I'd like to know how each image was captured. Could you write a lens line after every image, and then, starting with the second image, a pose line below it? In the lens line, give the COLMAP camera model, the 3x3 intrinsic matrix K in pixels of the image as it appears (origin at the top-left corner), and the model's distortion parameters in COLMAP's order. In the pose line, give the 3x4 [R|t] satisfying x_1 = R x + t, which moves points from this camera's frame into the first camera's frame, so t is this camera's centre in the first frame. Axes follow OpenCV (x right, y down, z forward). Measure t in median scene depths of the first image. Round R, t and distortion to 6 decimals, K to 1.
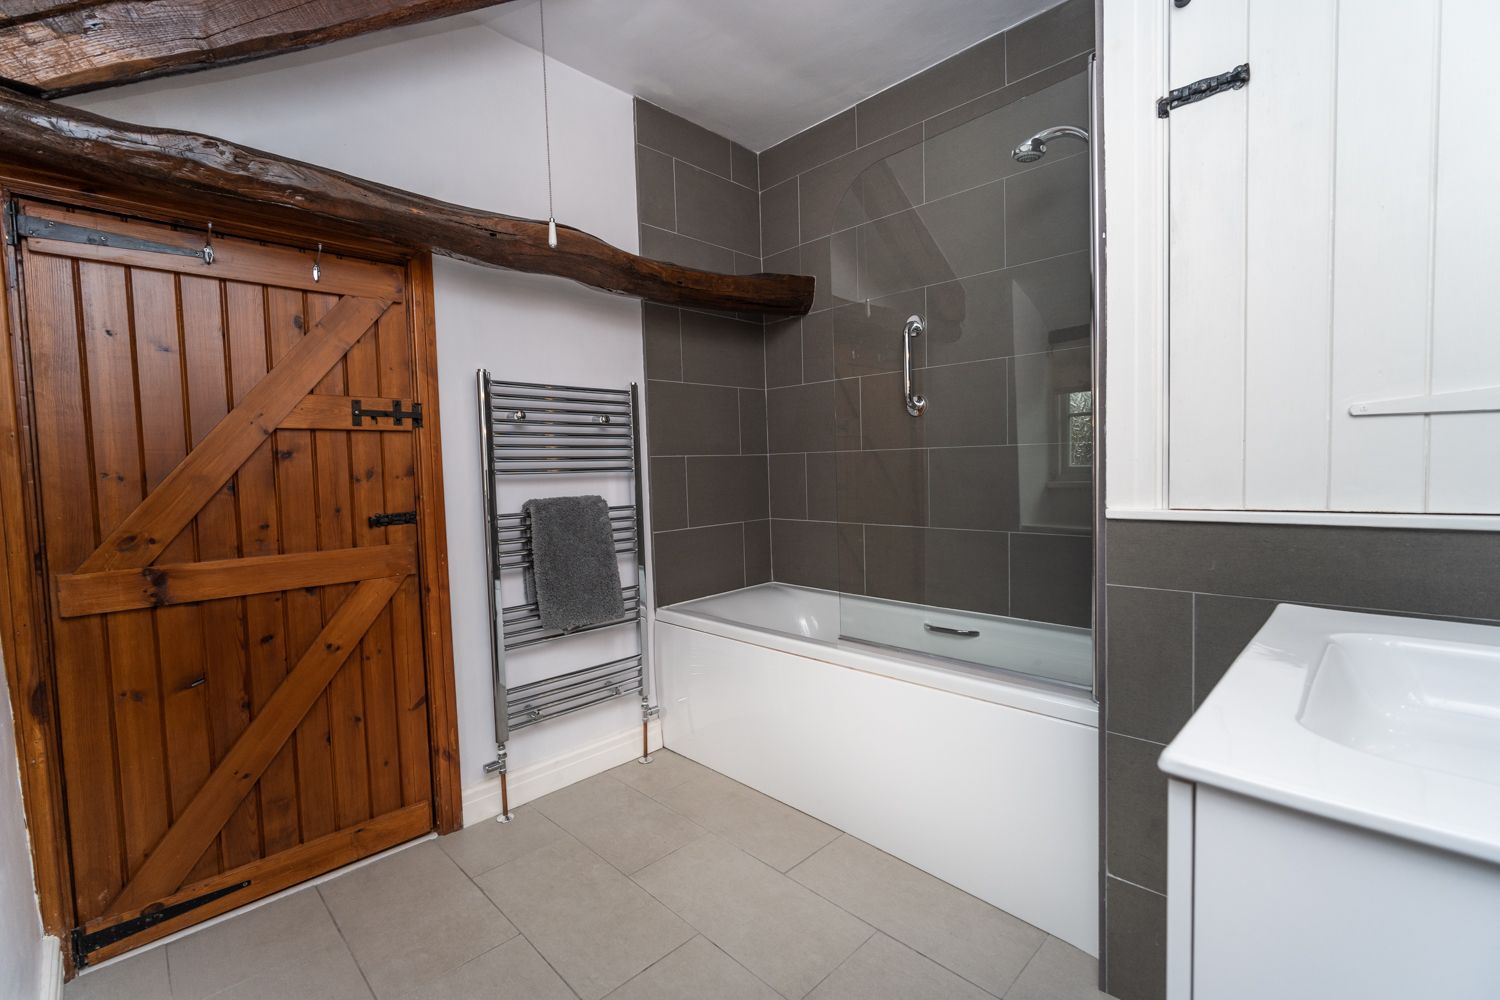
lens RADIAL K [[680.3, 0, 750.0], [0, 680.3, 500.0], [0, 0, 1]] dist [-0.000691, 0.000341]
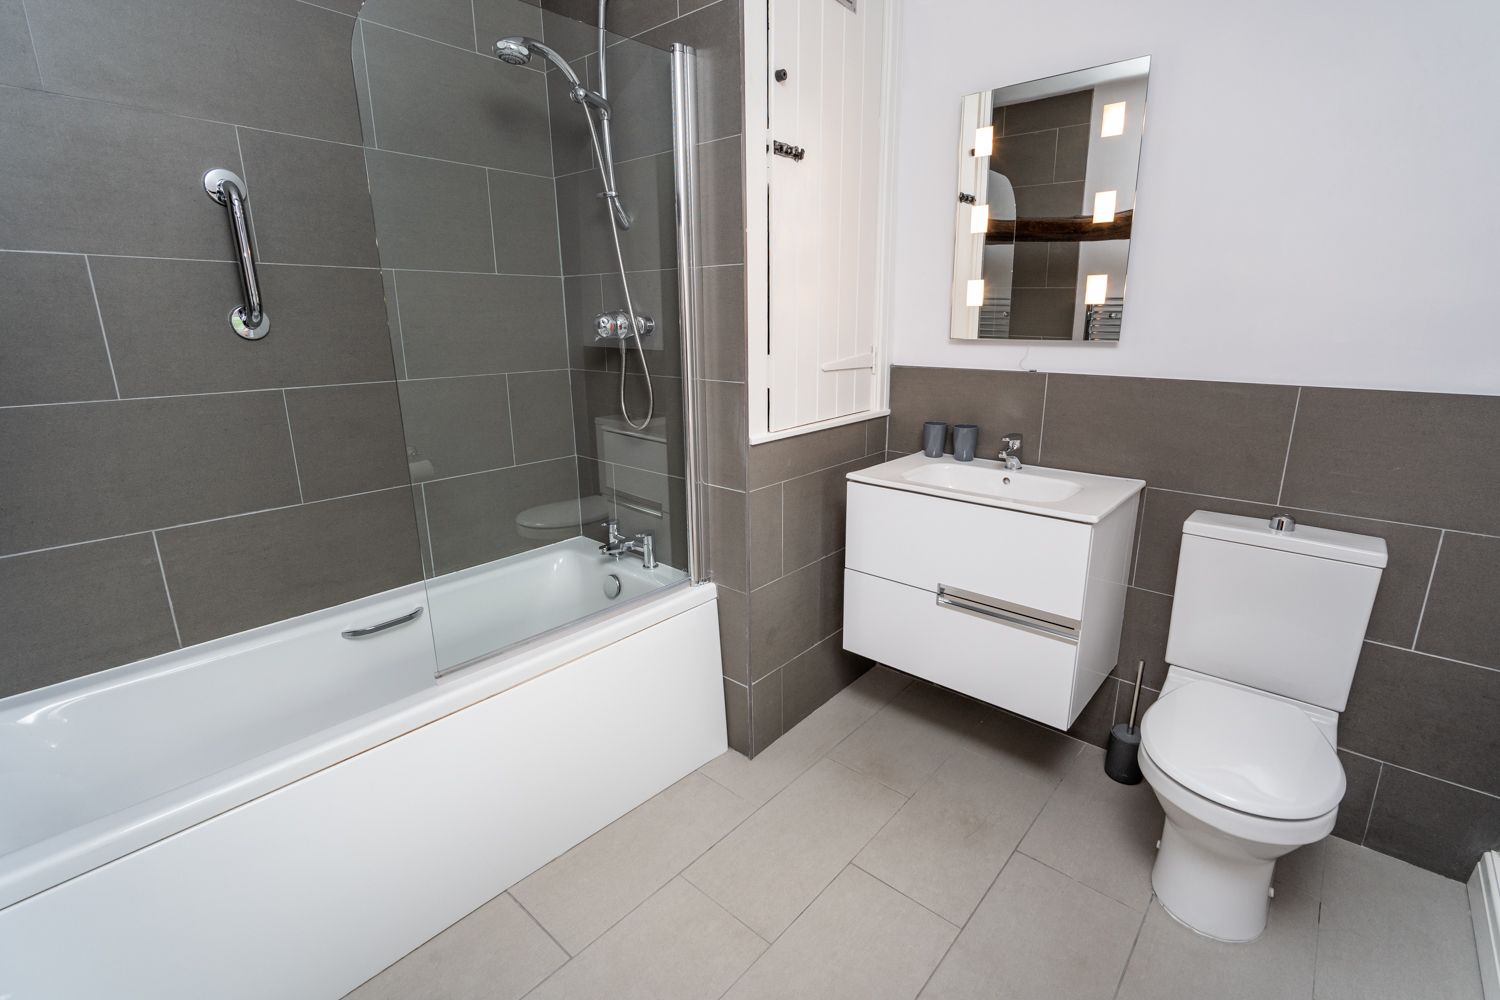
lens RADIAL K [[680.3, 0, 750.0], [0, 680.3, 500.0], [0, 0, 1]] dist [-0.000691, 0.000341]
pose [[-0.085583, -0.210946, 0.973744, -0.608036], [0.063485, 0.974189, 0.216622, -0.116340], [-0.994306, 0.080357, -0.069982, 0.796025]]
